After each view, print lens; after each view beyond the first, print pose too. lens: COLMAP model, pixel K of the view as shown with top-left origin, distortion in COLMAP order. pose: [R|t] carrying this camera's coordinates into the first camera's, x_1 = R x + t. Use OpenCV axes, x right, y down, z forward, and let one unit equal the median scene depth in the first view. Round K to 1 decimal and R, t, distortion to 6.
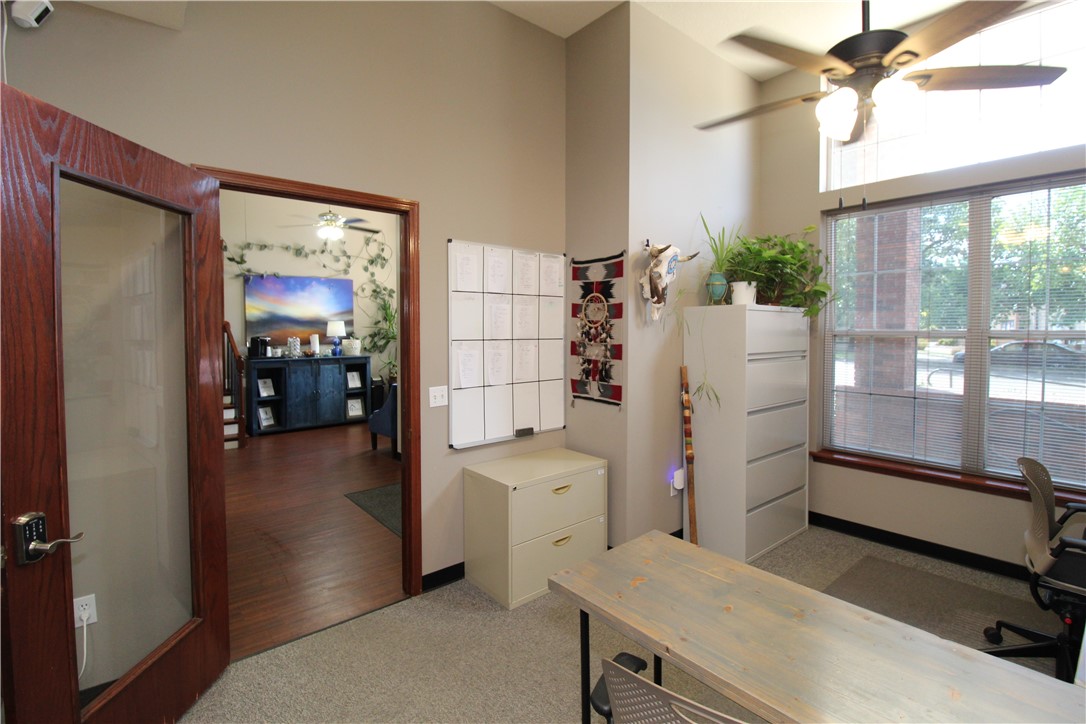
lens RADIAL K [[501.2, 0, 545.4], [0, 501.2, 345.1], [0, 0, 1]] dist [0.000004, -0.014143]
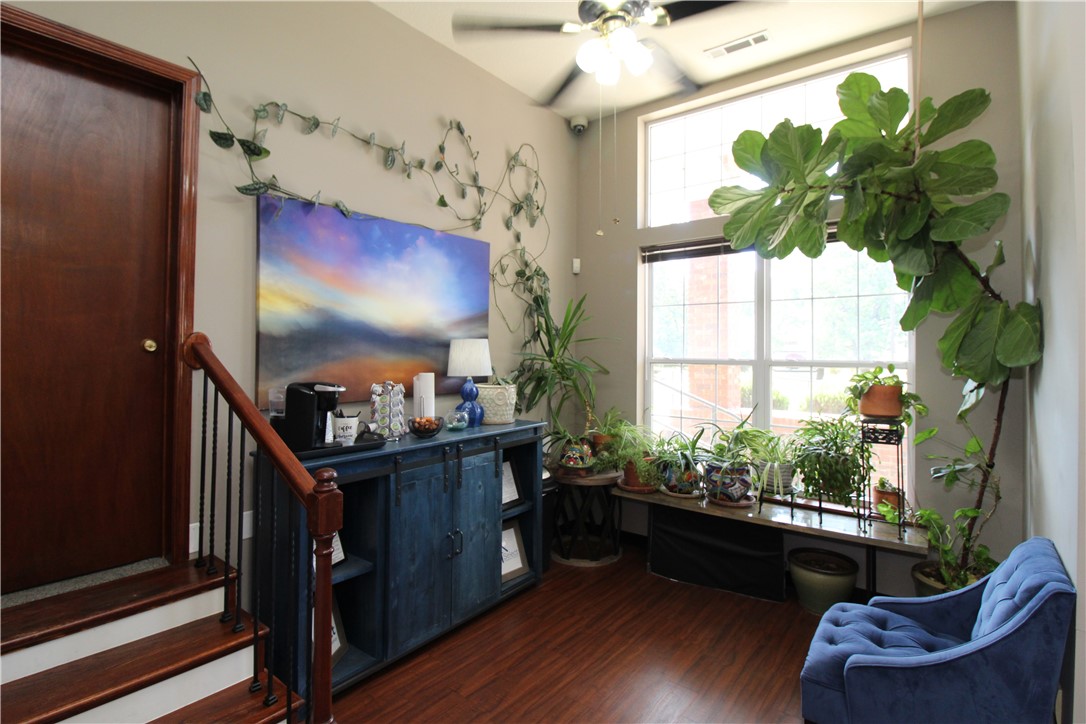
lens RADIAL K [[524.7, 0, 544.0], [0, 524.7, 341.5], [0, 0, 1]] dist [0.000146, -0.013265]
pose [[0.979698, 0.011270, 0.200161, -0.460599], [-0.000187, 0.998470, -0.055299, -0.023189], [-0.200478, 0.054139, 0.978201, 0.597633]]
